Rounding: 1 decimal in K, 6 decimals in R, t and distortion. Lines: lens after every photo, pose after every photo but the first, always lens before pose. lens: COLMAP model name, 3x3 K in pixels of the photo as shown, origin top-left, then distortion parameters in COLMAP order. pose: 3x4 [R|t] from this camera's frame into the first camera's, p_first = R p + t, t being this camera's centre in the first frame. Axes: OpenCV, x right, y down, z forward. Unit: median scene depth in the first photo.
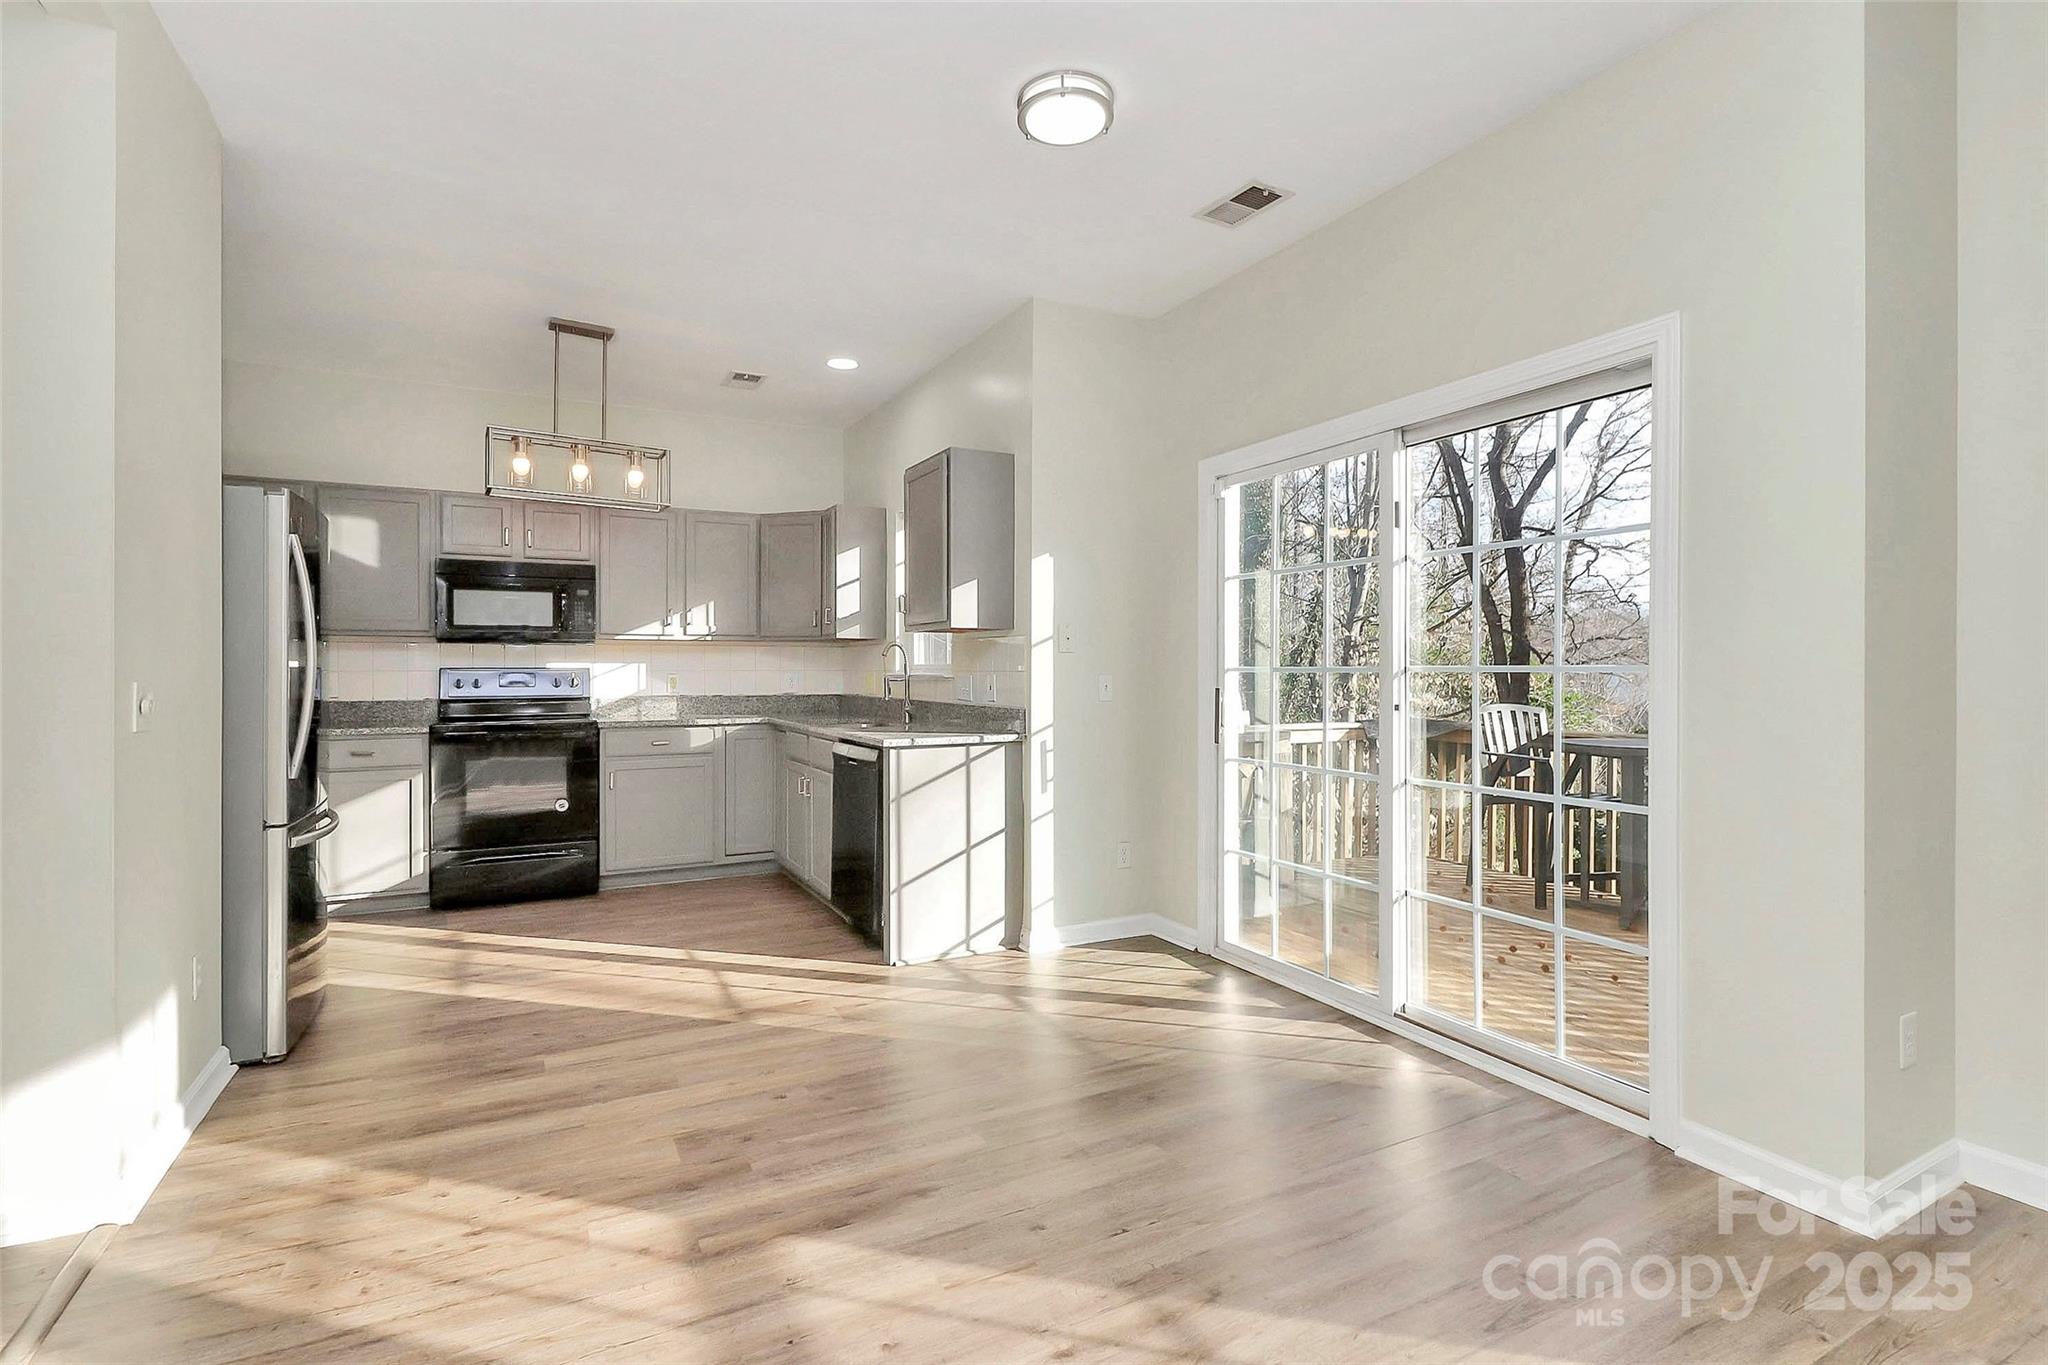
lens RADIAL K [[969.4, 0, 1023.2], [0, 969.4, 675.8], [0, 0, 1]] dist [-0.012443, -0.000933]
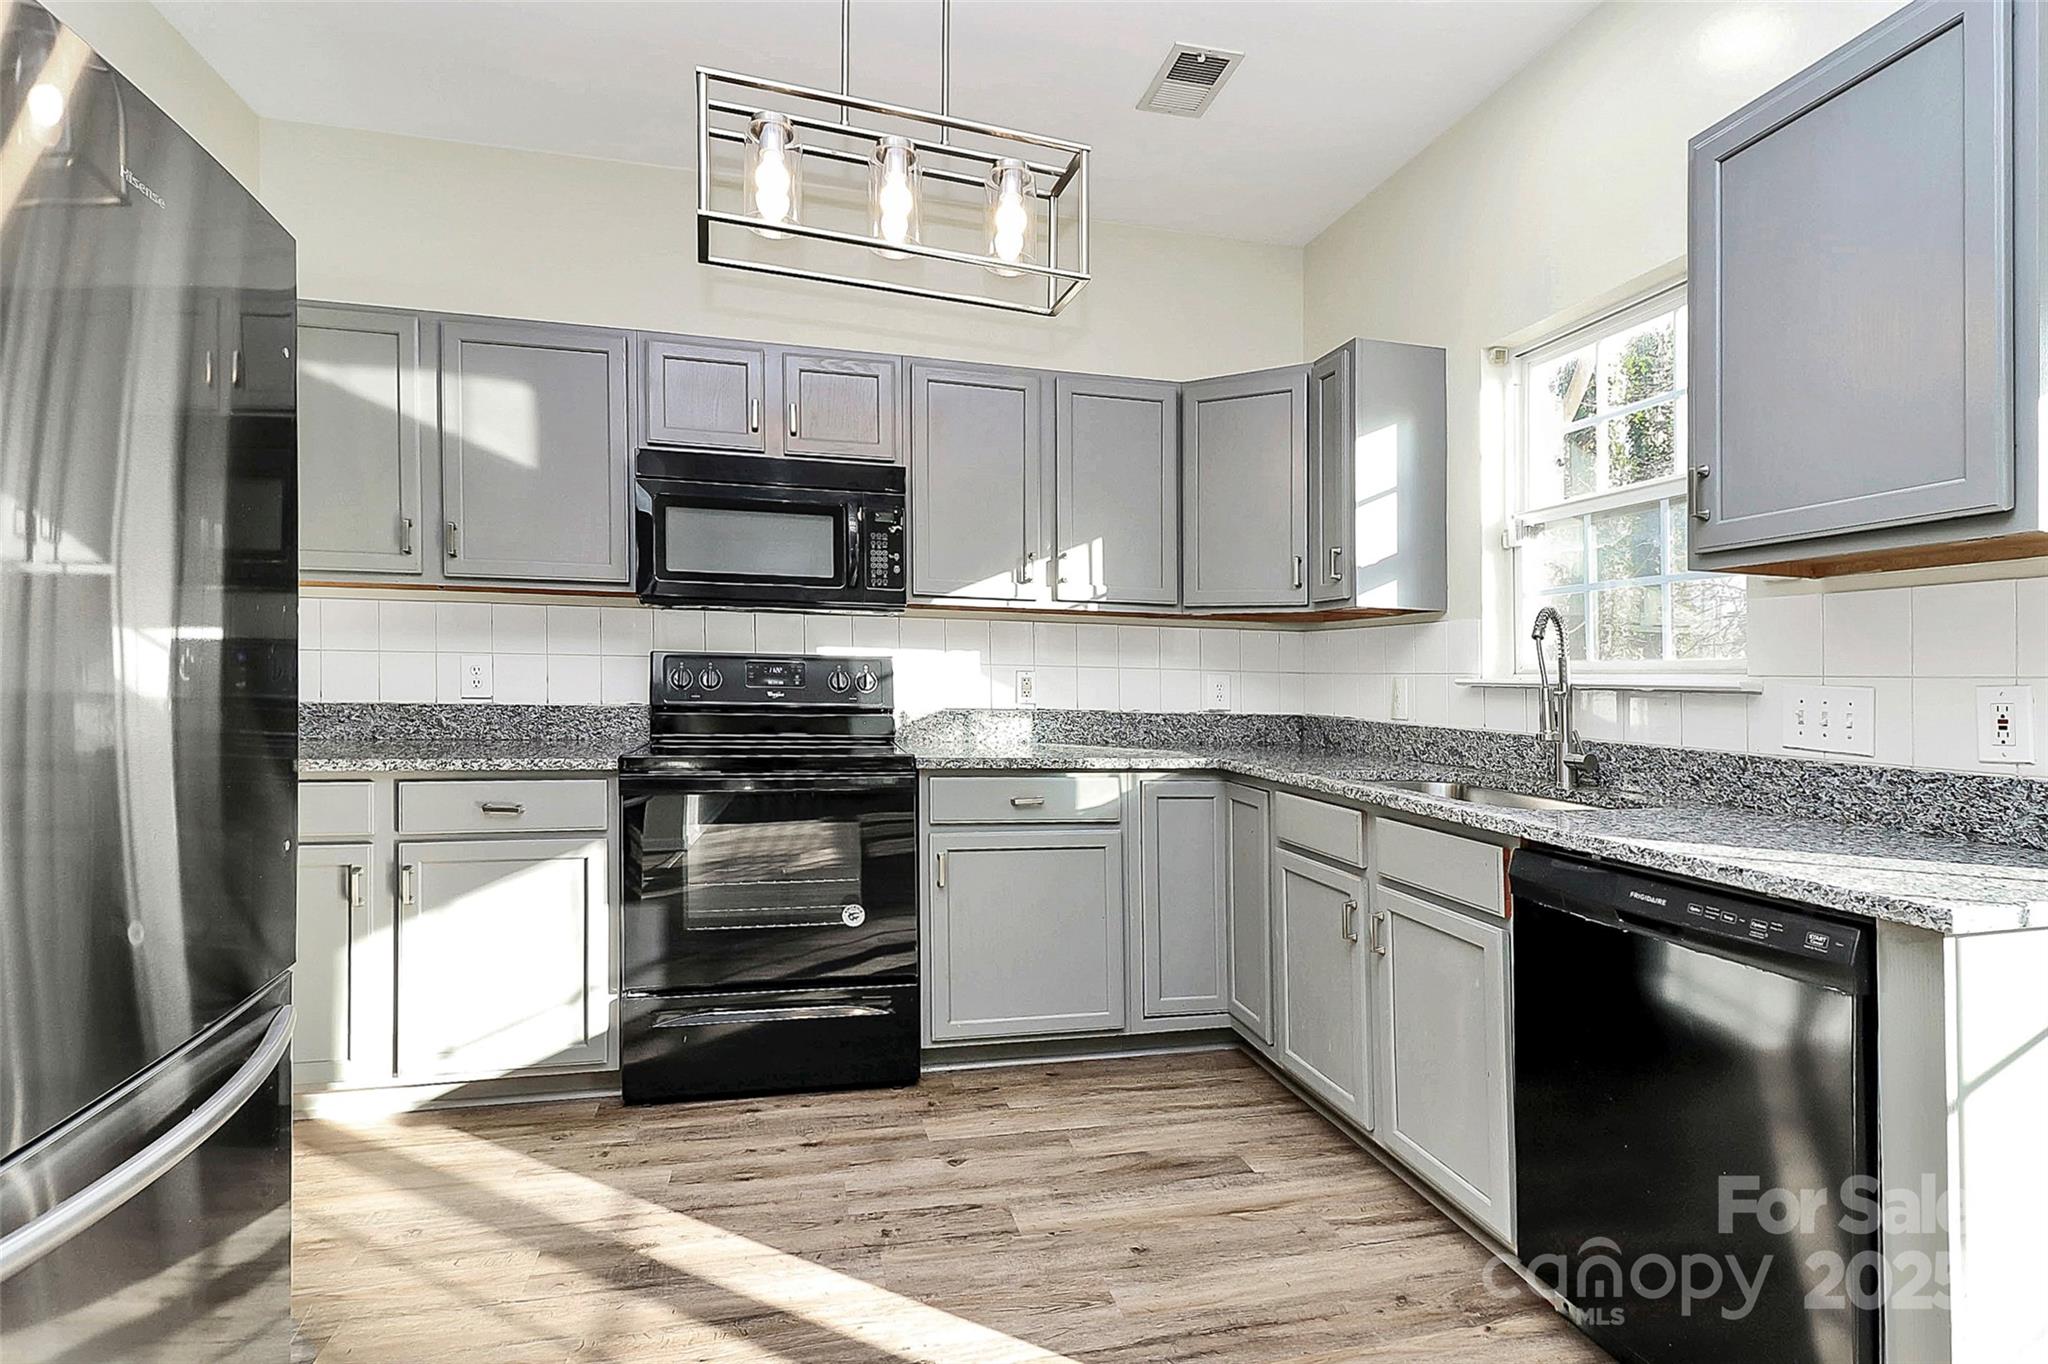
lens RADIAL K [[983.4, 0, 999.3], [0, 983.4, 697.9], [0, 0, 1]] dist [-0.002025, -0.000664]
pose [[0.972011, 0.025819, -0.233514, -0.281689], [-0.021245, 0.999530, 0.022083, 0.002181], [0.233974, -0.016504, 0.972103, 0.512438]]
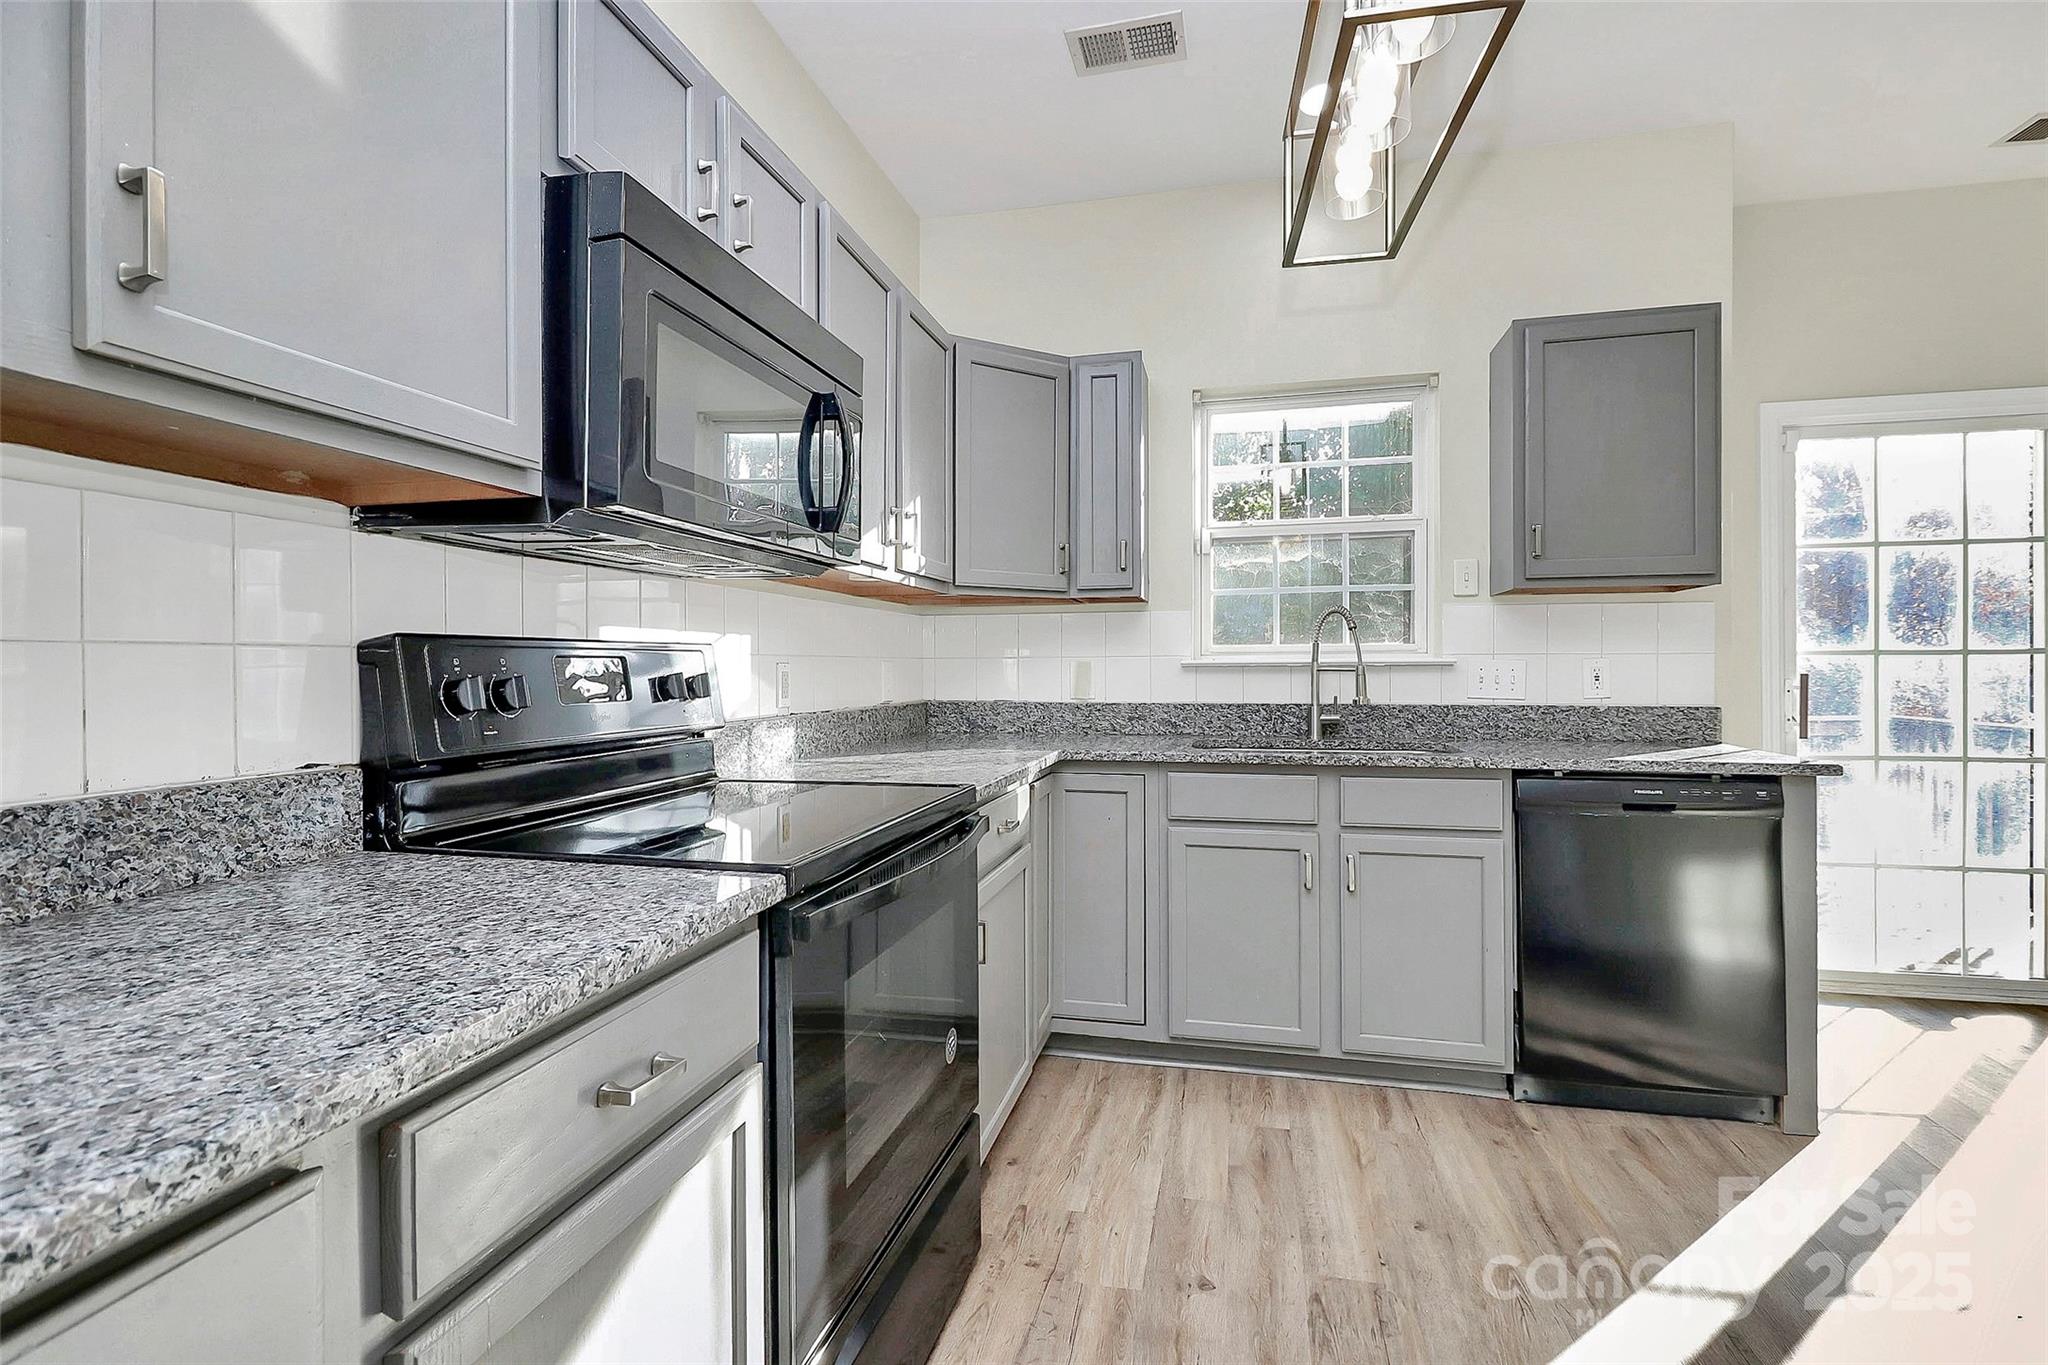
lens RADIAL K [[990.0, 0, 1026.1], [0, 990.0, 663.4], [0, 0, 1]] dist [0.001789, 0.000026]
pose [[0.651554, -0.004279, 0.758590, -0.728465], [0.008595, 0.999962, -0.001742, 0.000511], [-0.758554, 0.007655, 0.651566, 0.764351]]
